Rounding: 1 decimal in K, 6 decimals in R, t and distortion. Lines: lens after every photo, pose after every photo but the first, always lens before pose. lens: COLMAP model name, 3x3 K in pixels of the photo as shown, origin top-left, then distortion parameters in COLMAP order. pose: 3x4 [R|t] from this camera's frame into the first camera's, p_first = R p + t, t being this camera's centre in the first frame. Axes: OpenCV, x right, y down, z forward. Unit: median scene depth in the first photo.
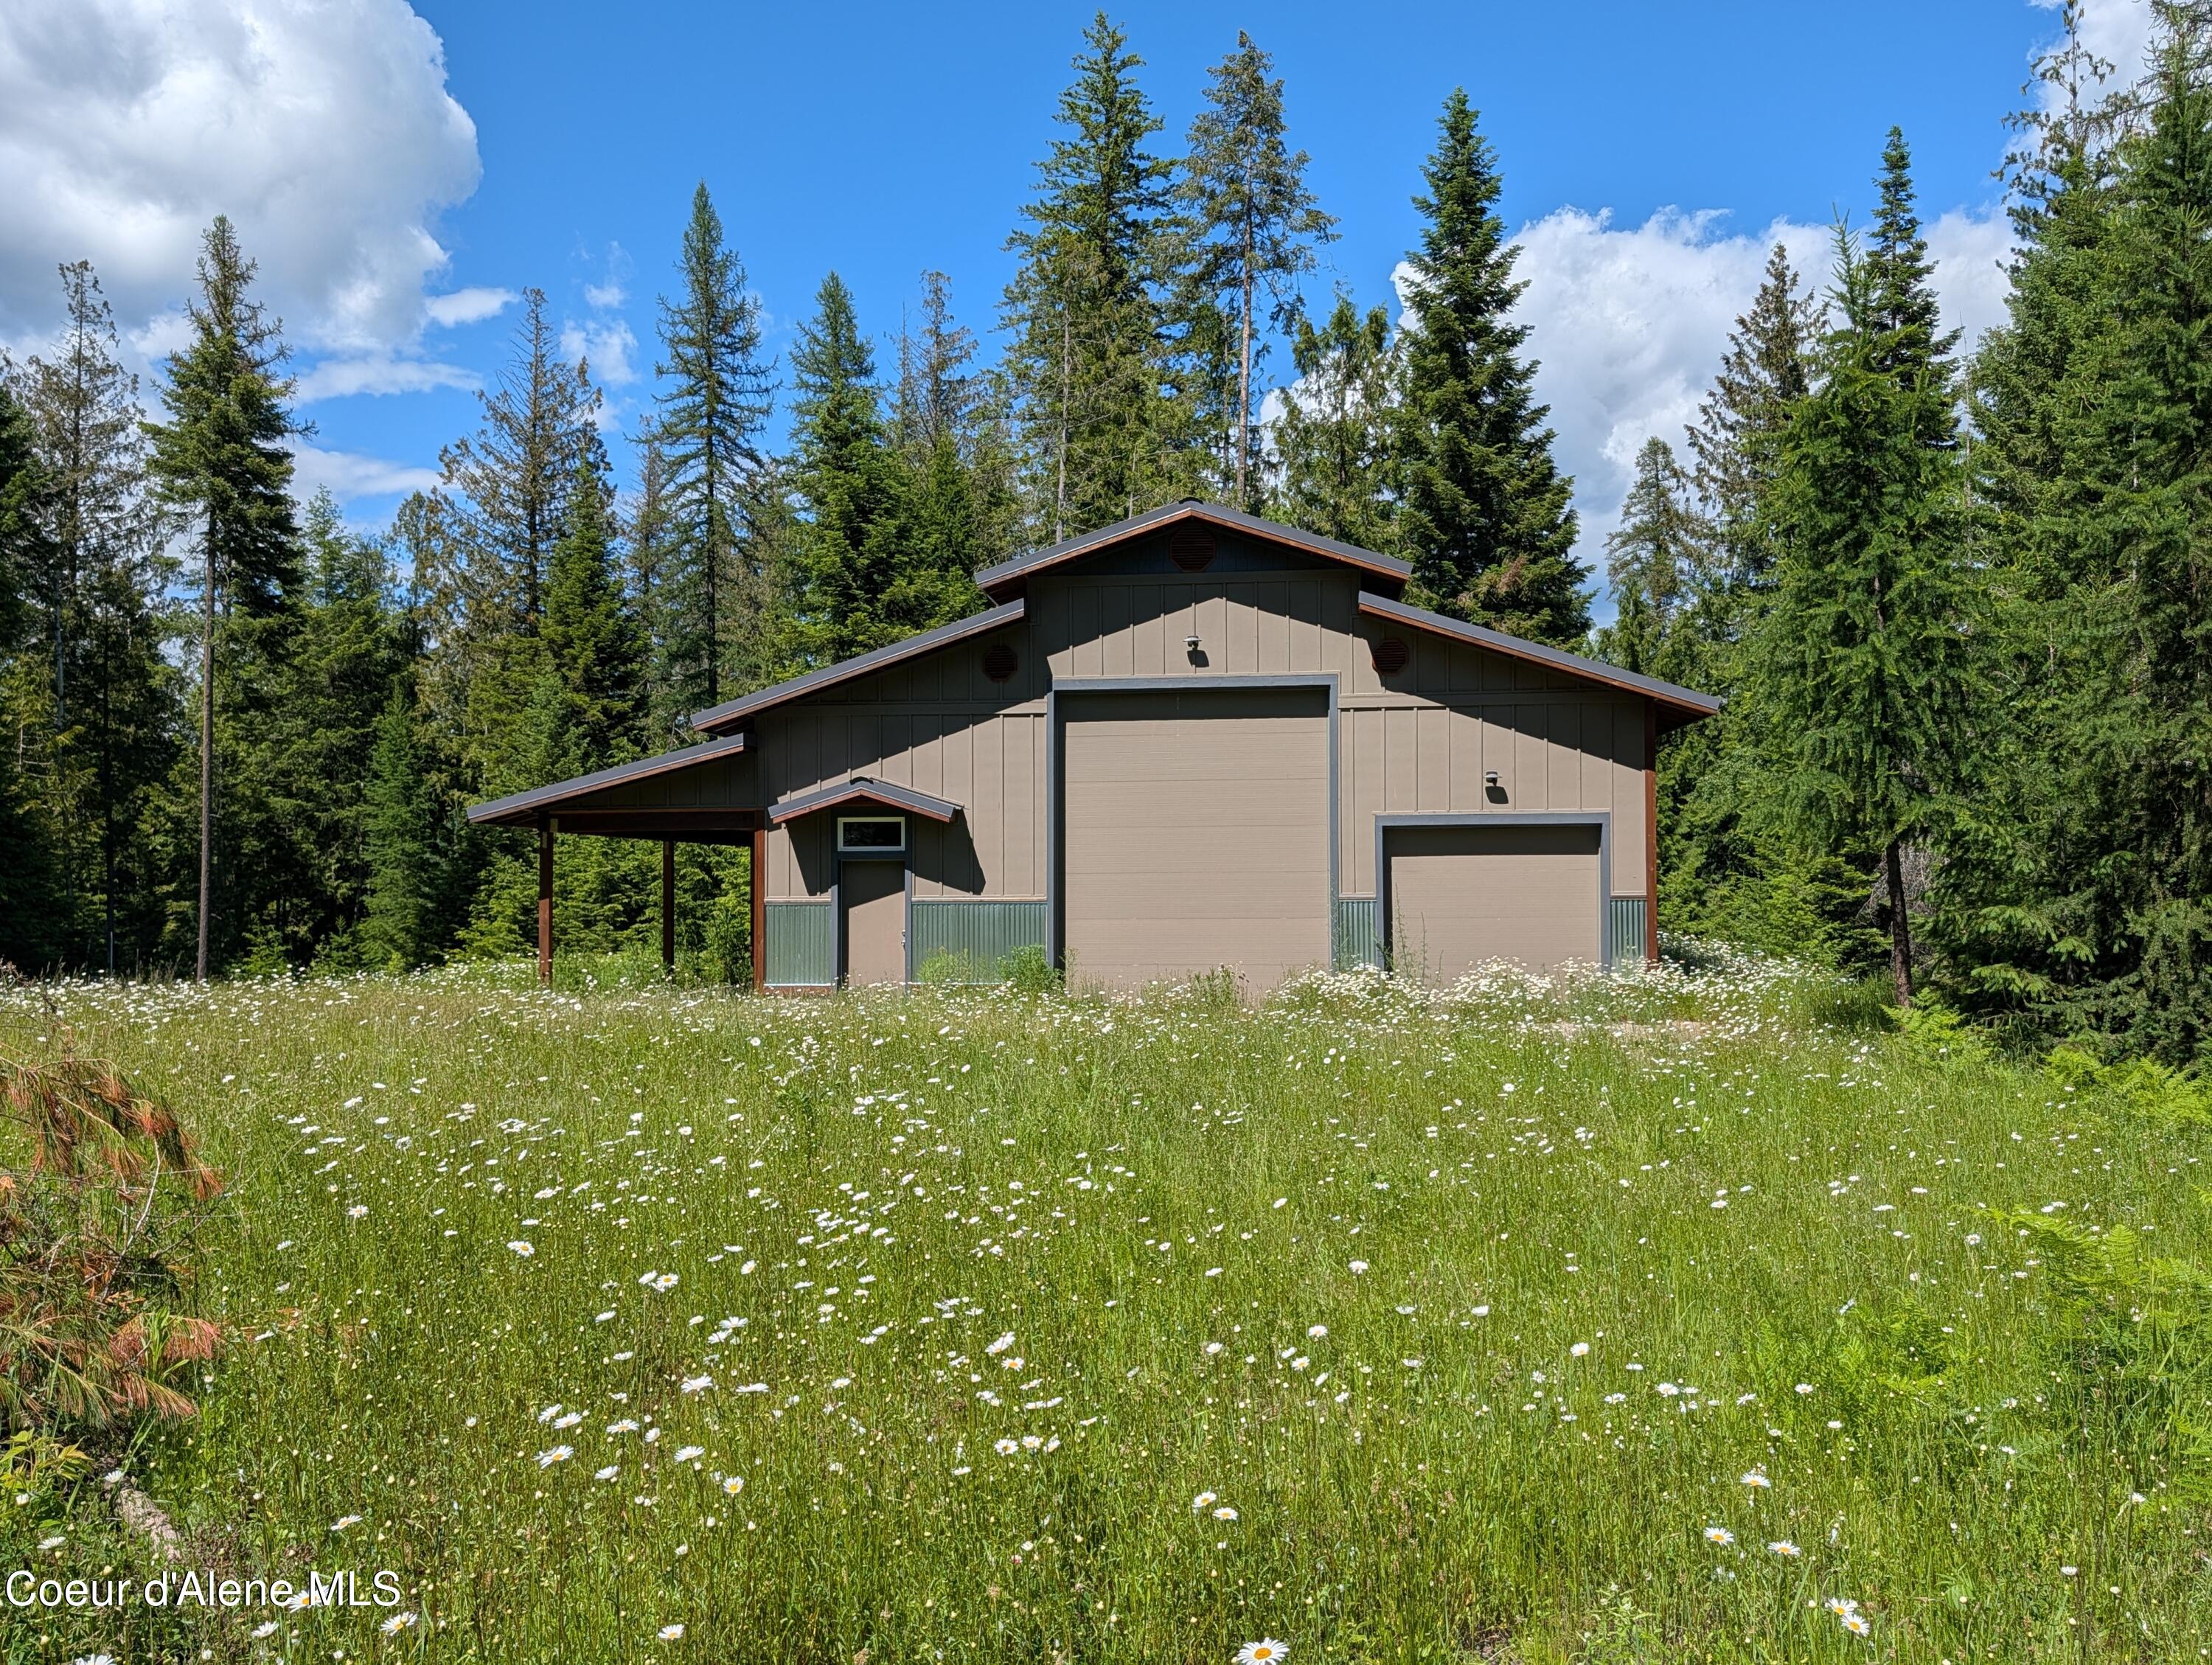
lens RADIAL K [[1807.9, 0, 1126.1], [0, 1807.9, 852.1], [0, 0, 1]] dist [0.024452, -0.024345]
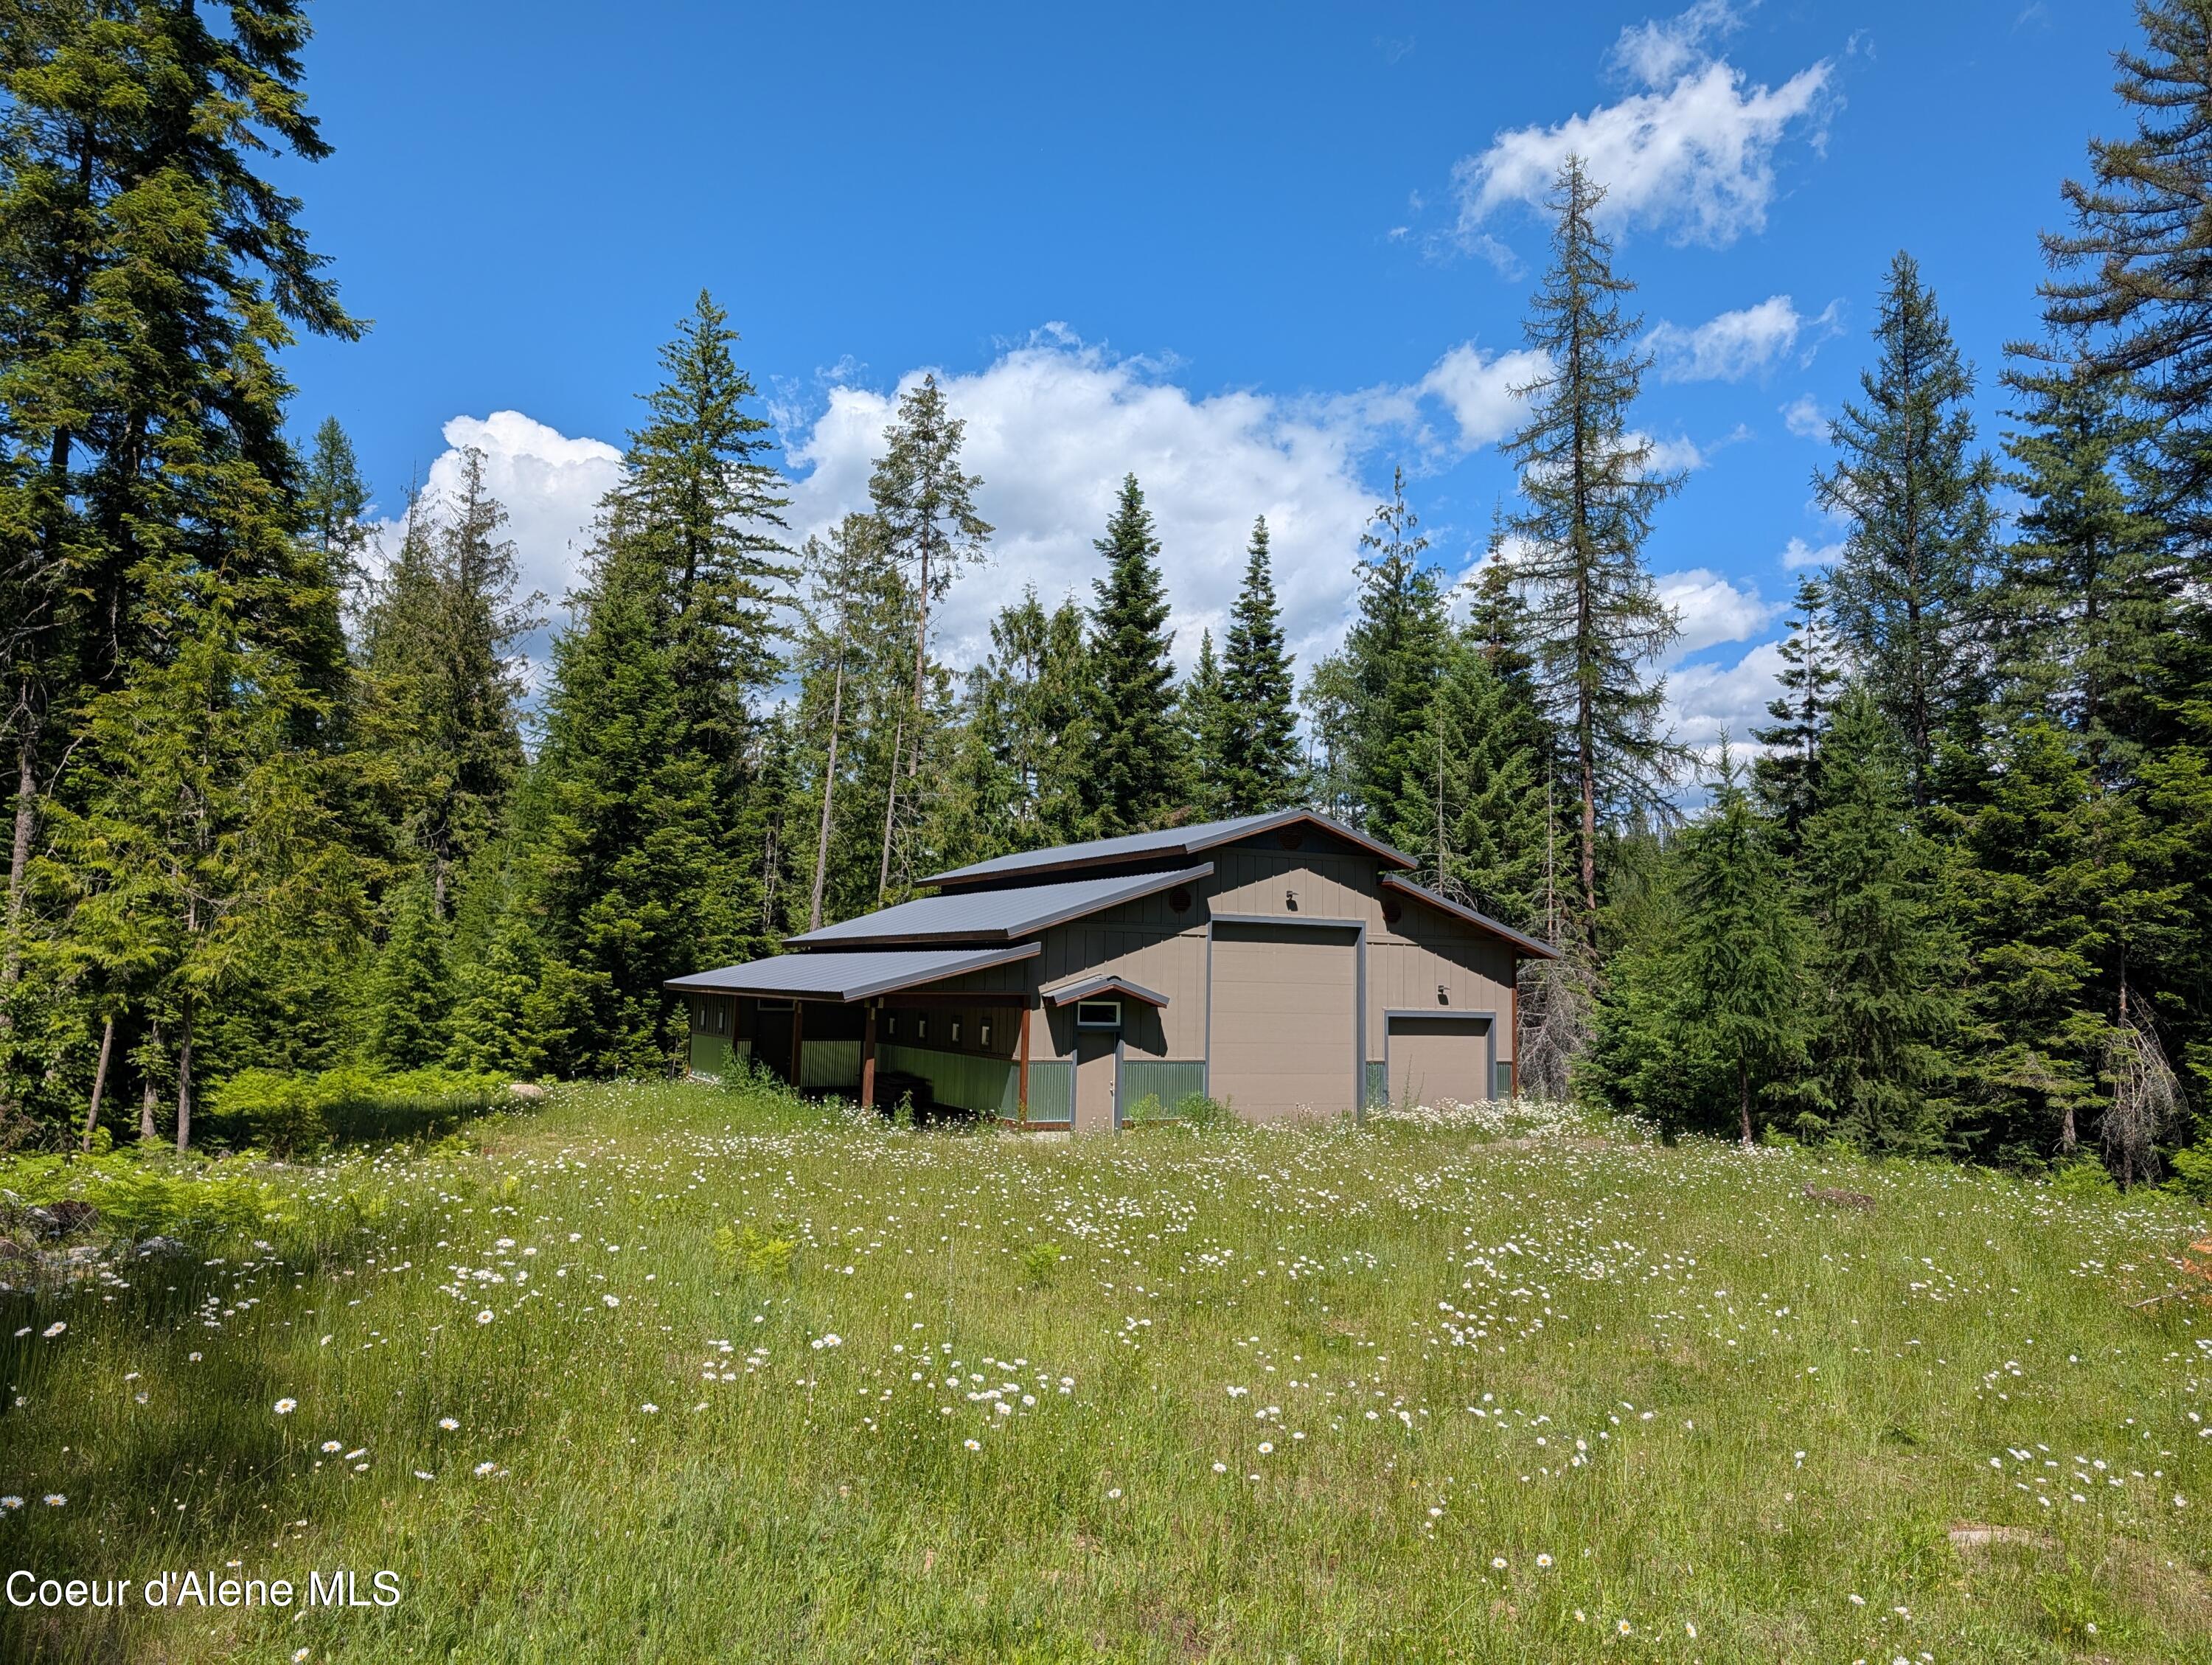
lens RADIAL K [[1579.9, 0, 1096.5], [0, 1579.9, 818.0], [0, 0, 1]] dist [0.018796, -0.017642]
pose [[0.851644, 0.081172, 0.517798, -0.805168], [-0.039403, 0.995055, -0.091180, -0.050257], [-0.522638, 0.057250, 0.850630, -0.080521]]
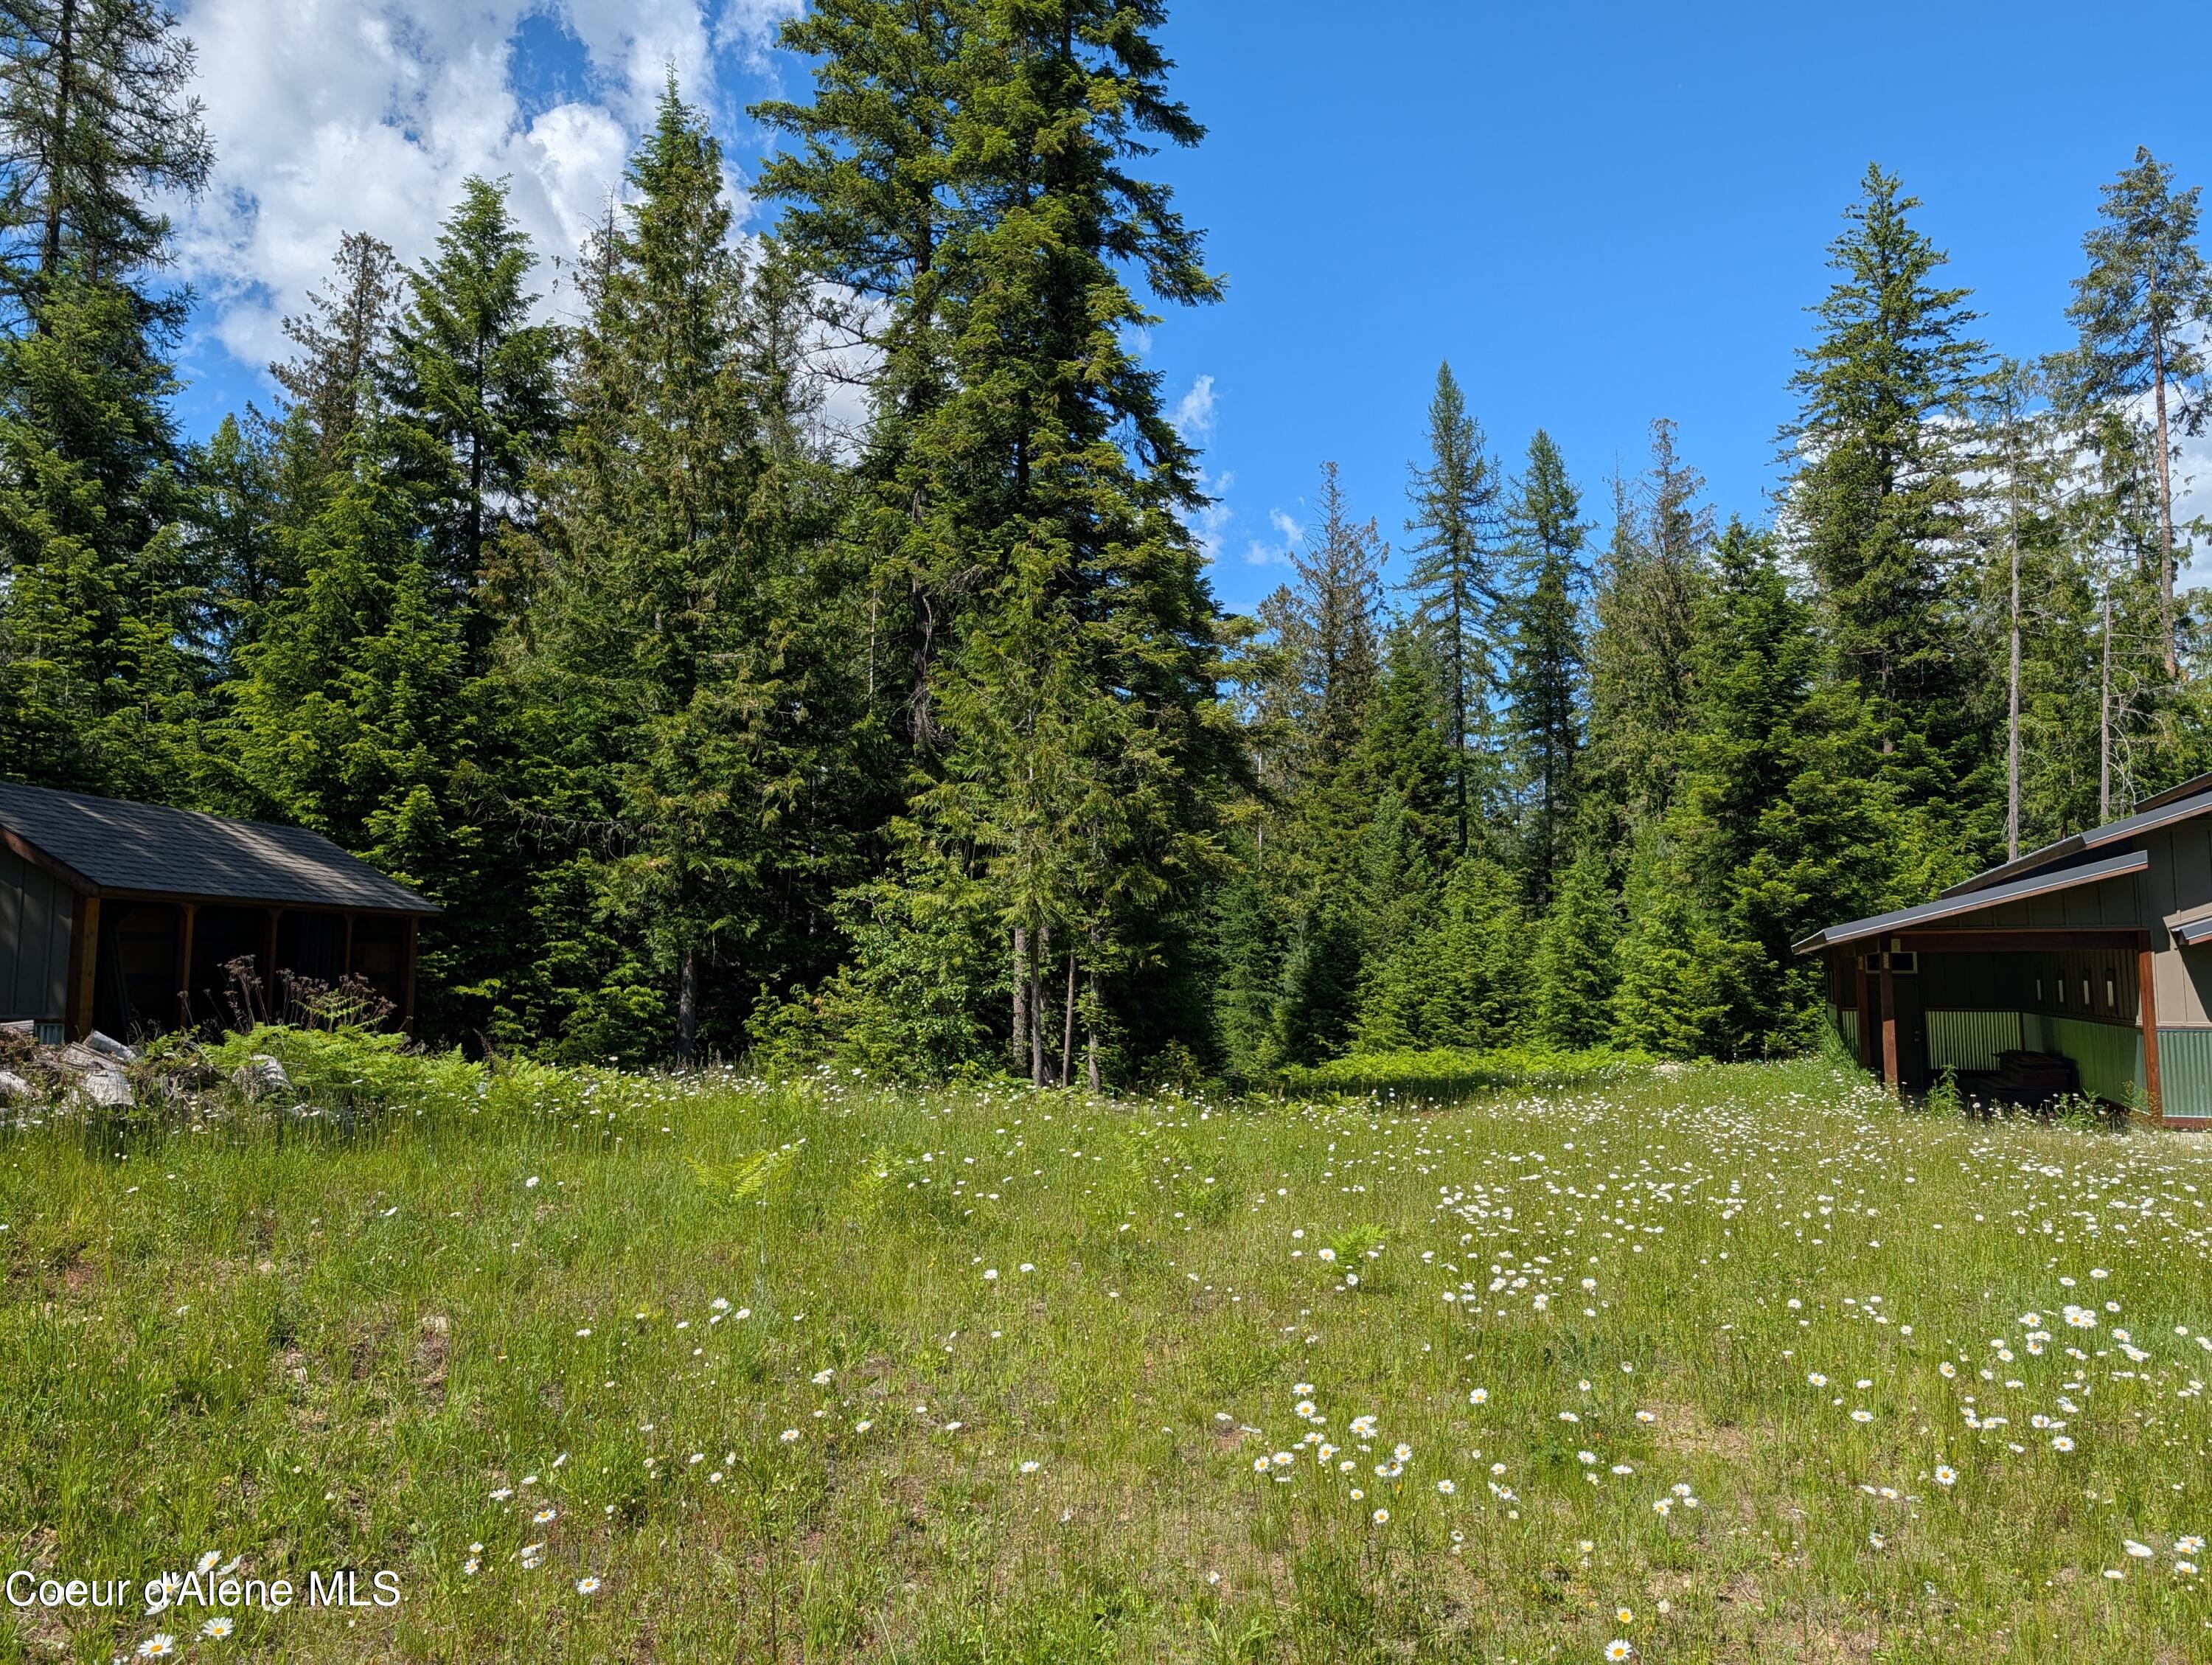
lens RADIAL K [[1579.9, 0, 1136.3], [0, 1579.9, 806.9], [0, 0, 1]] dist [0.018796, -0.017642]
pose [[0.964030, -0.021873, -0.264891, -0.494213], [-0.000563, 0.996438, -0.084327, -0.016401], [0.265792, 0.081443, 0.960584, 0.045303]]
